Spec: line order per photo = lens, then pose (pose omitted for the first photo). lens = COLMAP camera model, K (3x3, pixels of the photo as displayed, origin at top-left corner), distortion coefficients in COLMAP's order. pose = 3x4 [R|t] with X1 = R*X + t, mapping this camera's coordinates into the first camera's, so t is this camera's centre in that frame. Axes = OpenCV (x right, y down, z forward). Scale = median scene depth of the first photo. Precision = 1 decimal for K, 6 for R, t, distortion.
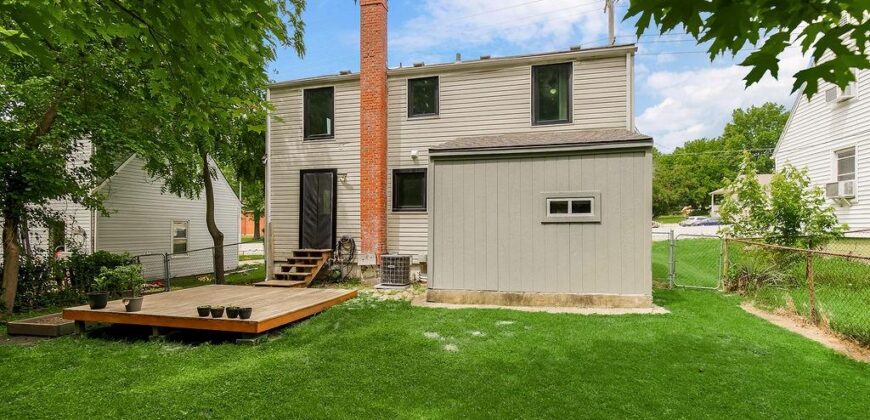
lens RADIAL K [[417.9, 0, 435.0], [0, 417.9, 226.4], [0, 0, 1]] dist [-0.002111, -0.000465]
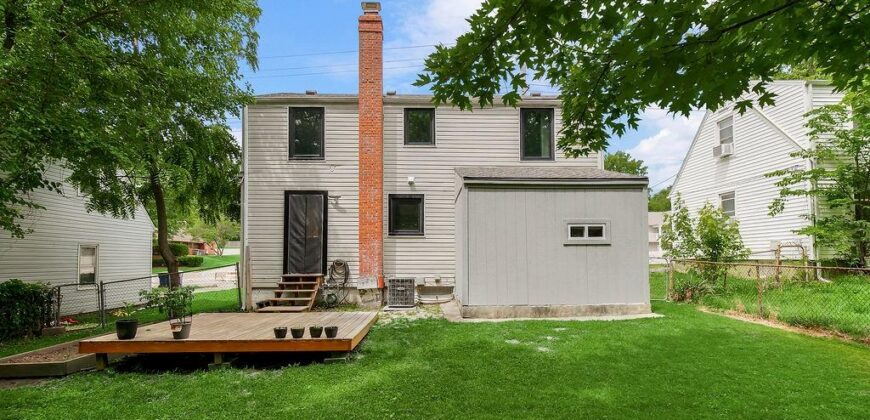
lens RADIAL K [[429.5, 0, 435.1], [0, 429.5, 243.5], [0, 0, 1]] dist [-0.003230, -0.000487]
pose [[0.957563, 0.009526, 0.288066, -0.297881], [0.000124, 0.999440, -0.033462, 0.019067], [-0.288223, 0.032077, 0.957026, -0.028883]]
